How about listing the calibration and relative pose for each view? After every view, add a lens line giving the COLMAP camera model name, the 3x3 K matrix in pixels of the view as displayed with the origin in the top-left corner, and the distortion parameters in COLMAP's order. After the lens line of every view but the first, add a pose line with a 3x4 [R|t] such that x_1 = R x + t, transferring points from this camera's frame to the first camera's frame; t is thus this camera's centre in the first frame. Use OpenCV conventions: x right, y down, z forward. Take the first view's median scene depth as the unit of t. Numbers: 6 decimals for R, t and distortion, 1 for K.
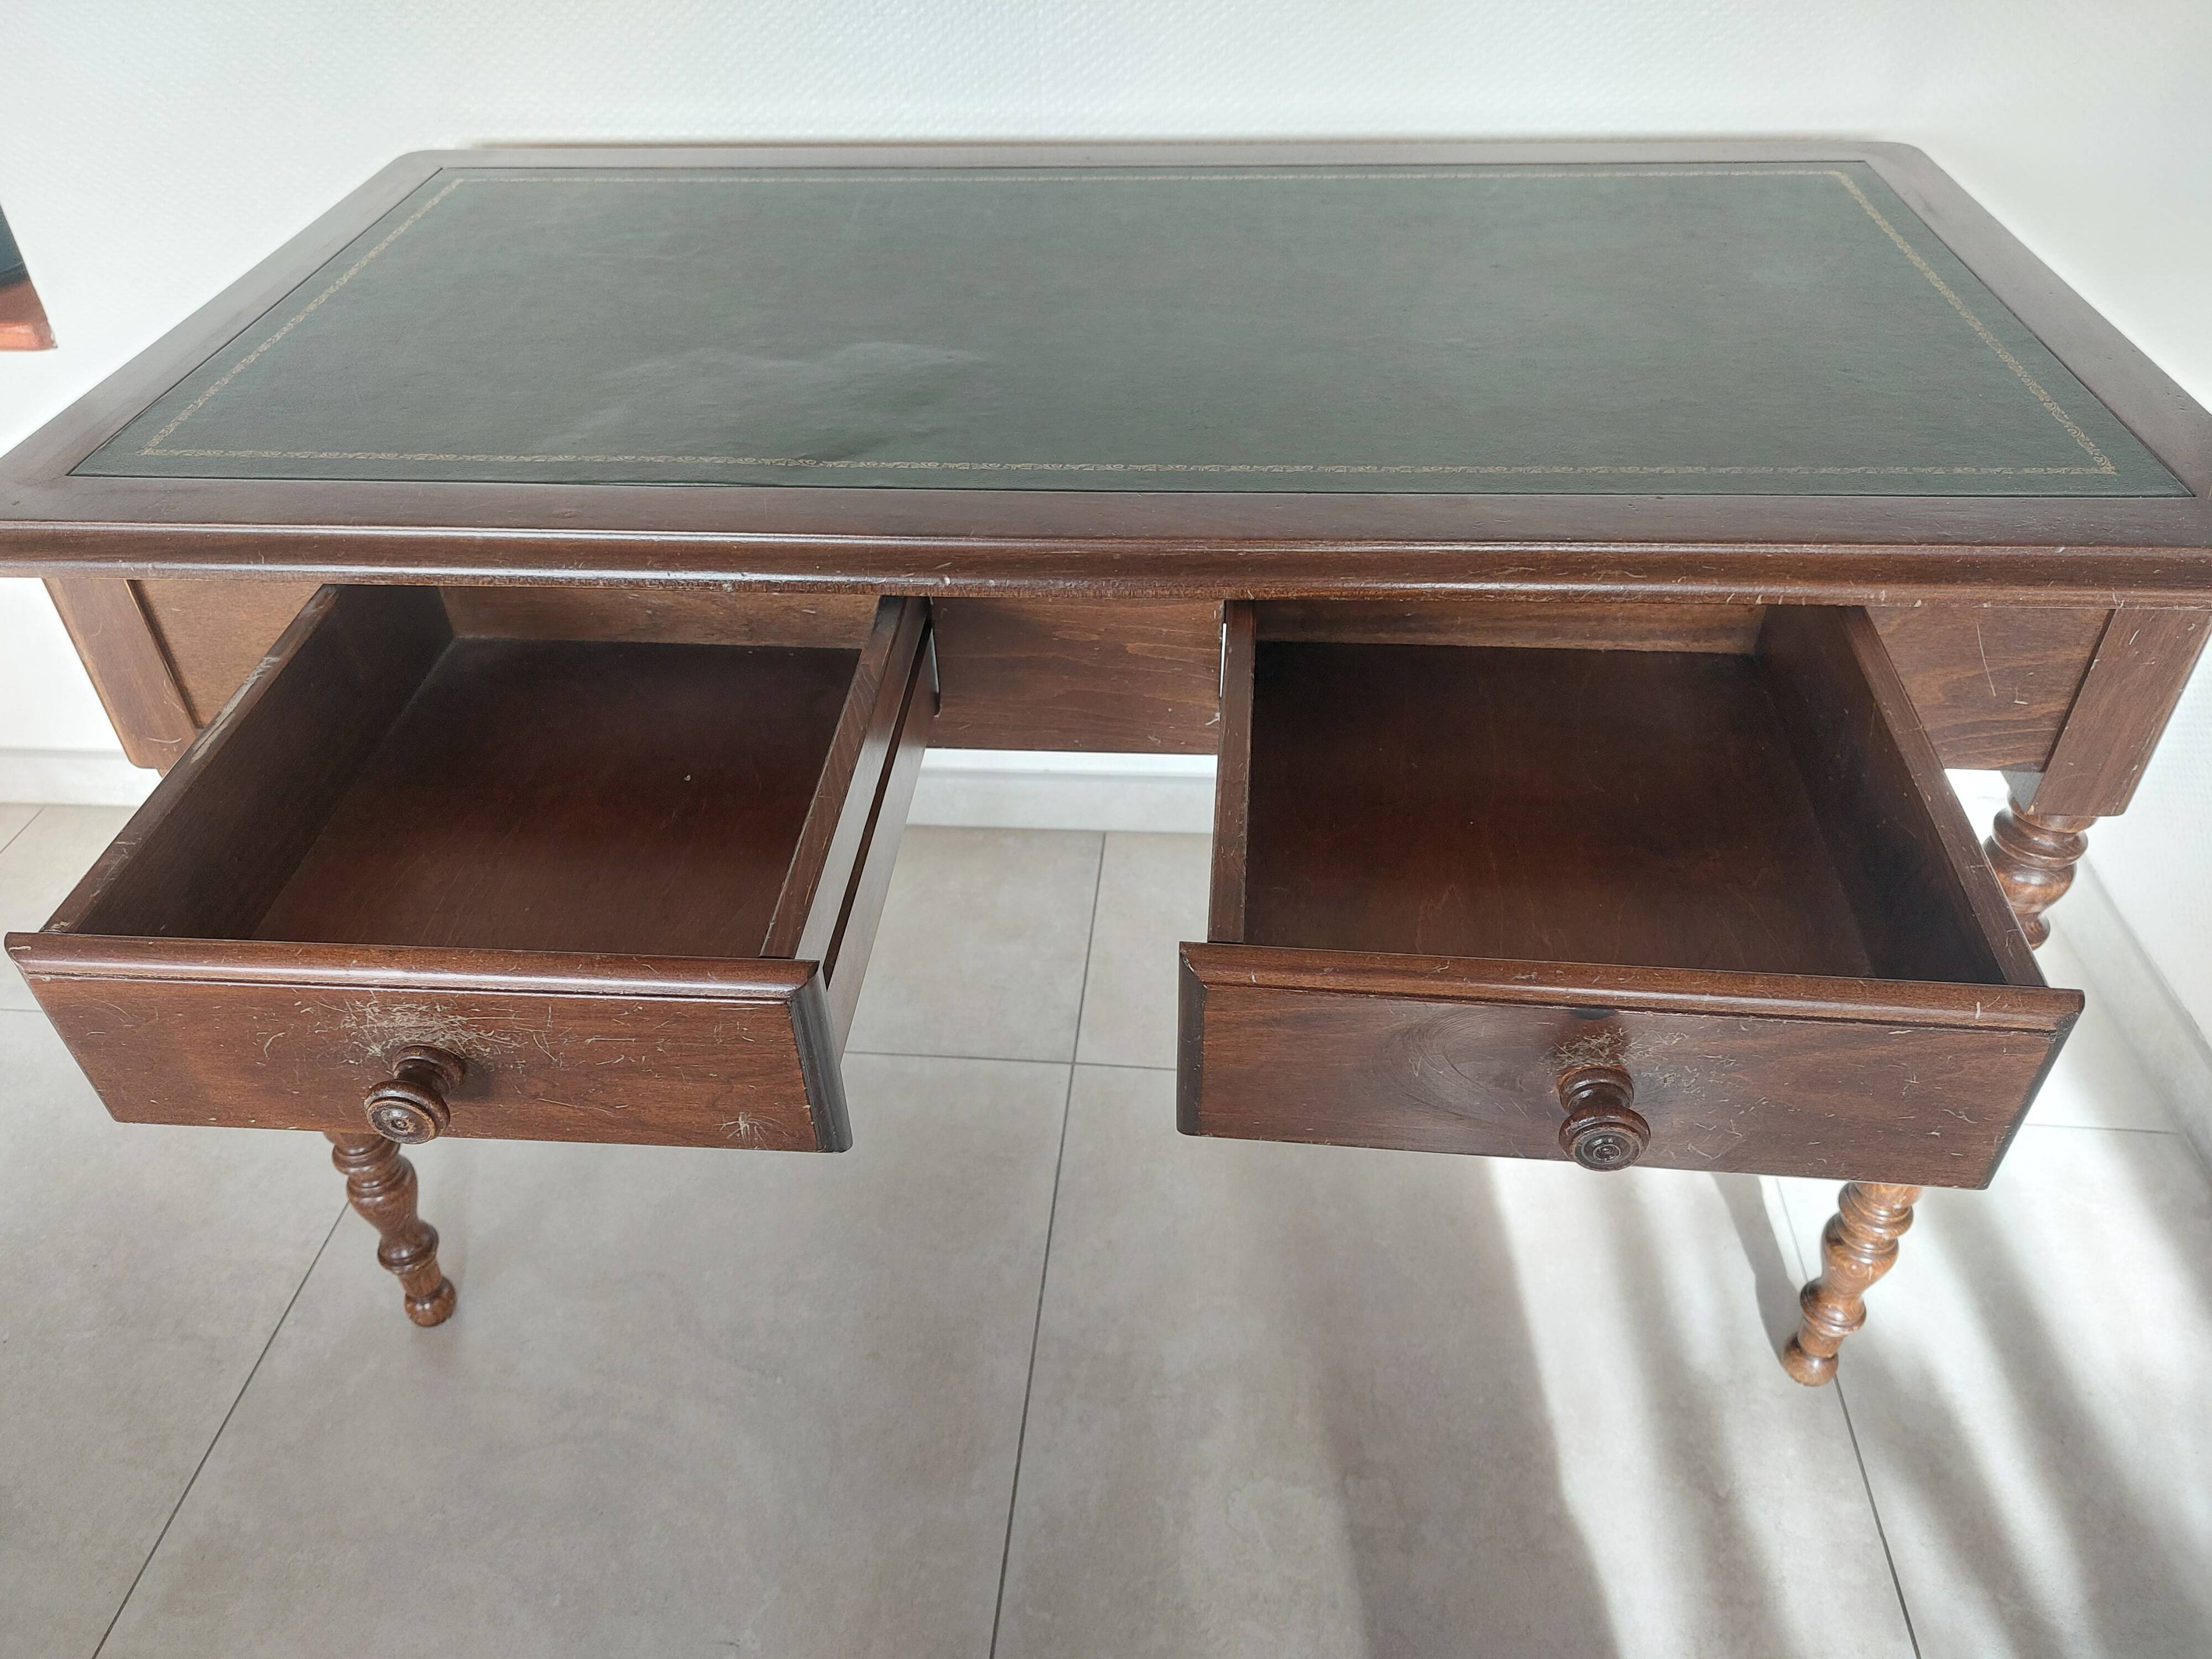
lens RADIAL K [[1640.4, 0, 1072.6], [0, 1640.4, 832.0], [0, 0, 1]] dist [0.053385, -0.058855]
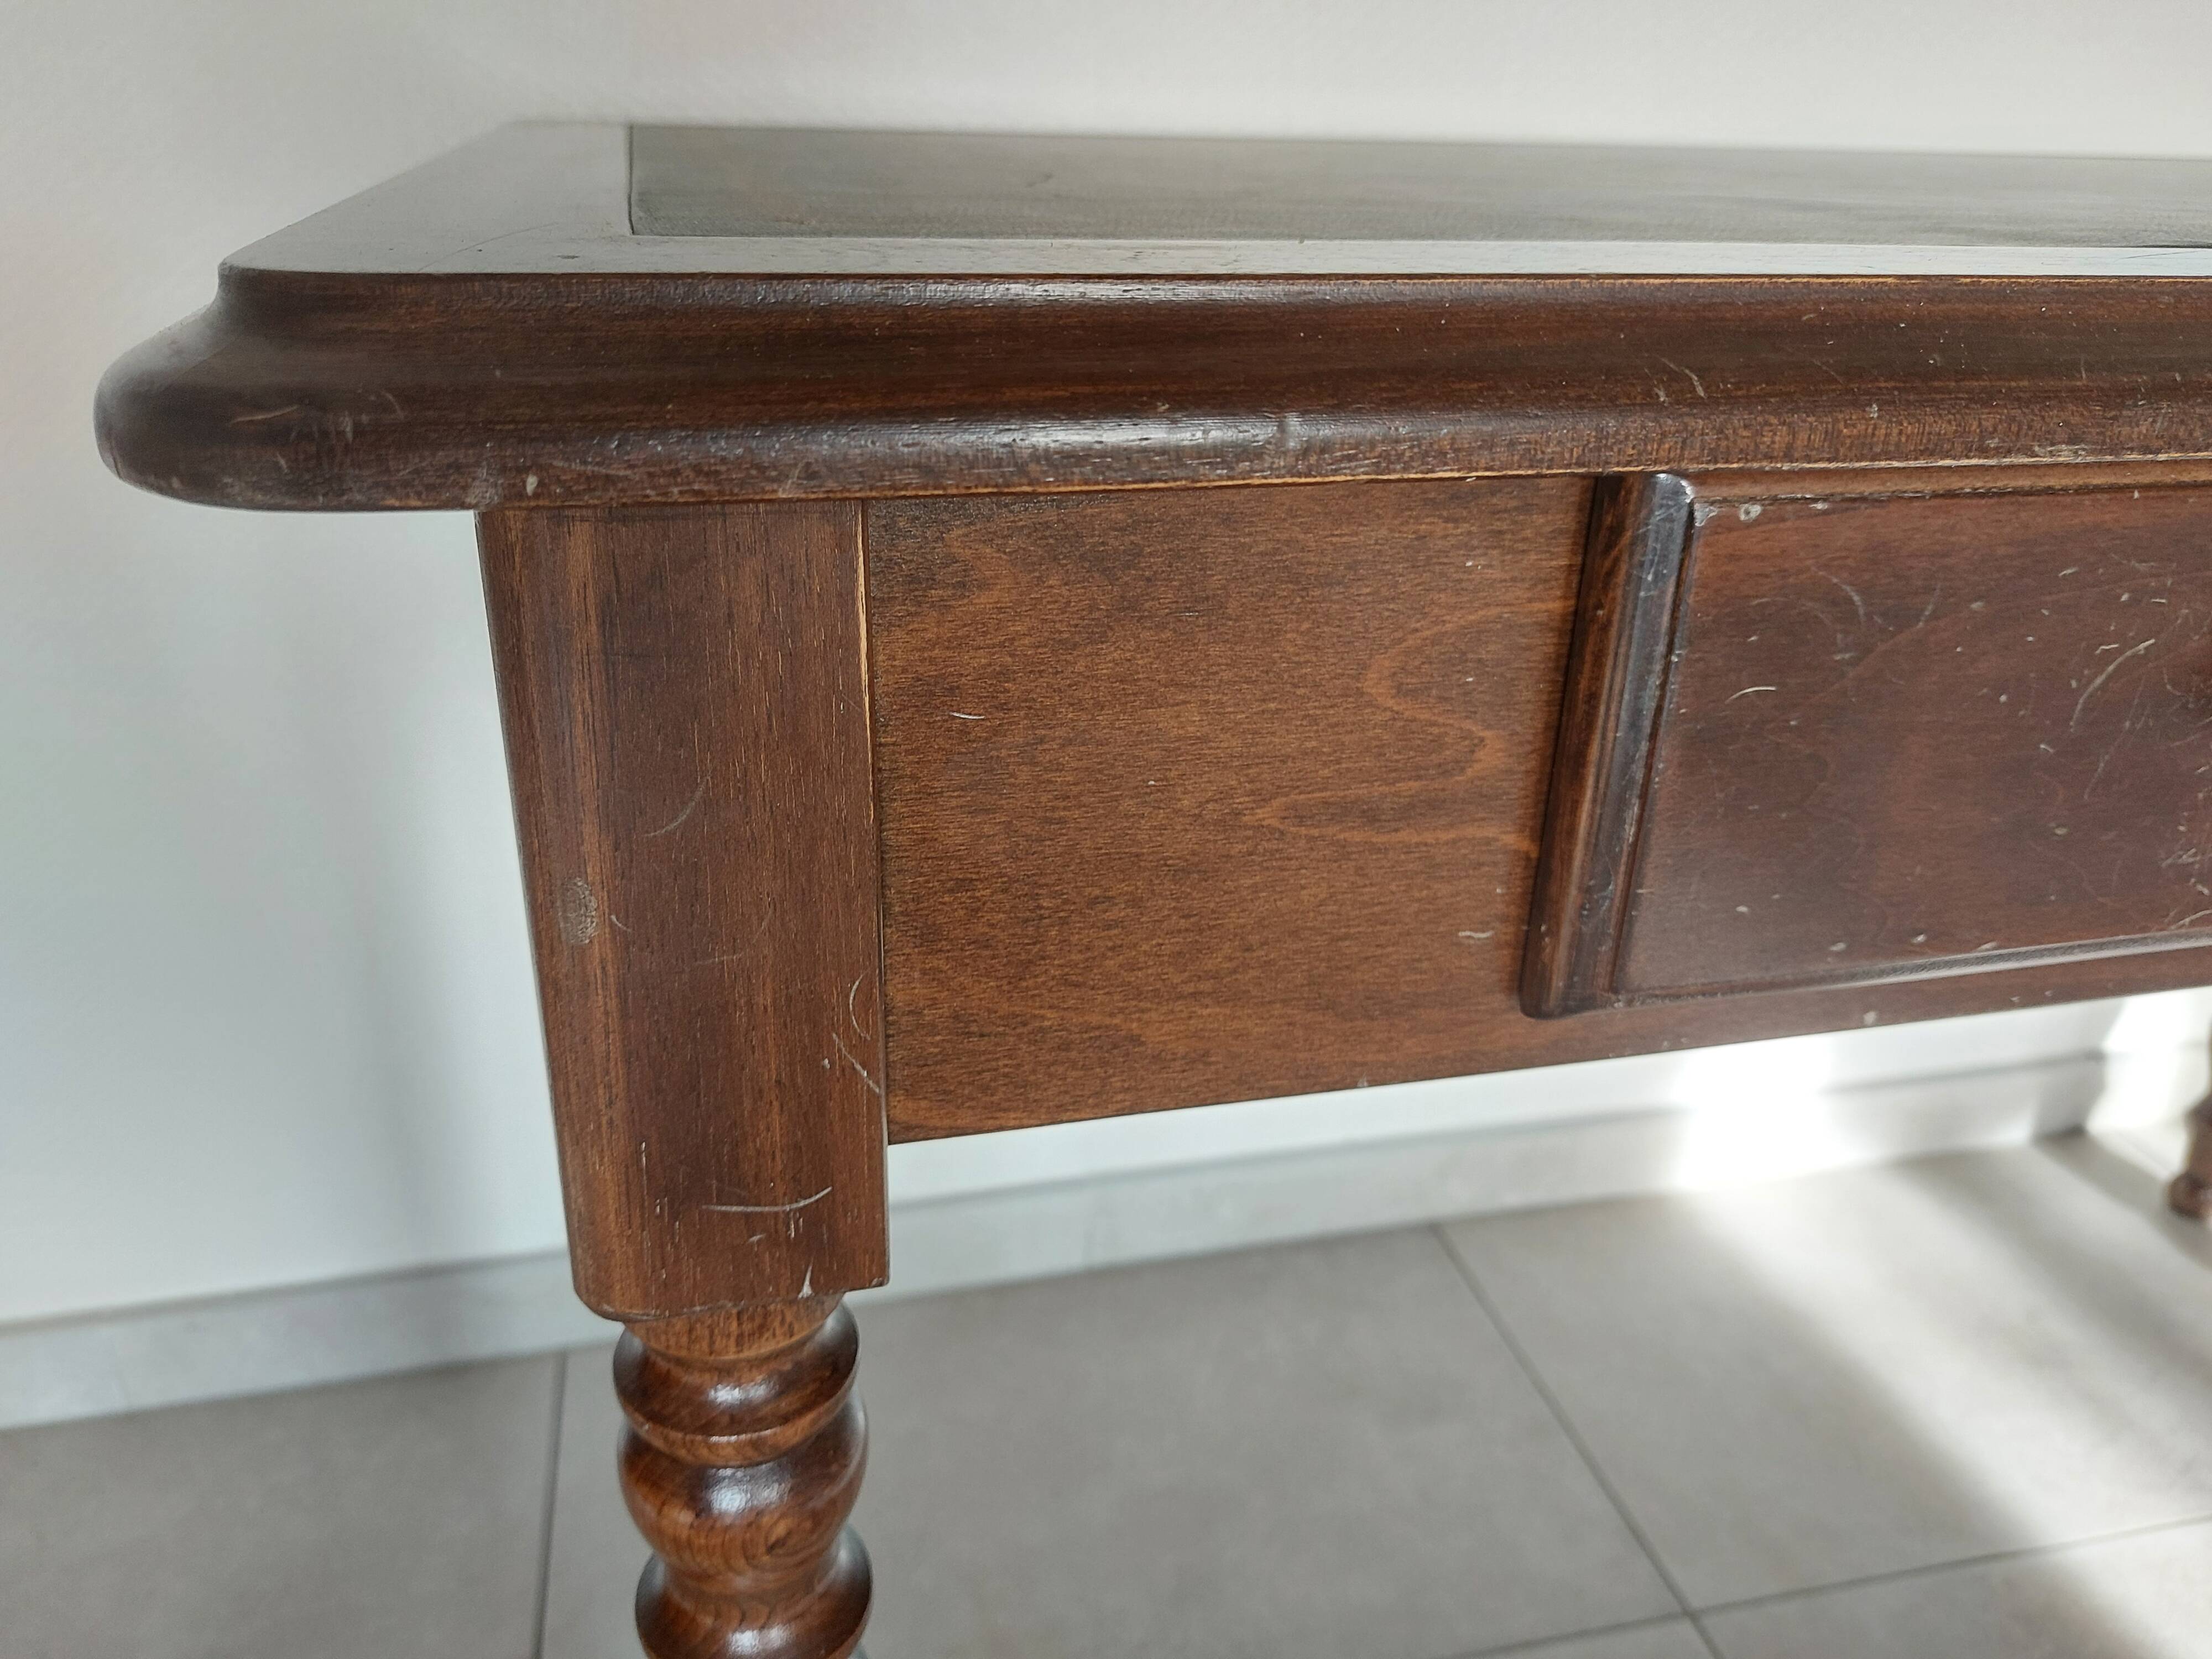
lens RADIAL K [[1672.6, 0, 1106.0], [0, 1672.6, 829.5], [0, 0, 1]] dist [0.034622, -0.056394]
pose [[0.944843, -0.085253, 0.316235, -0.488745], [0.161171, 0.961560, -0.222319, -0.036419], [-0.285125, 0.261024, 0.922264, 0.581951]]
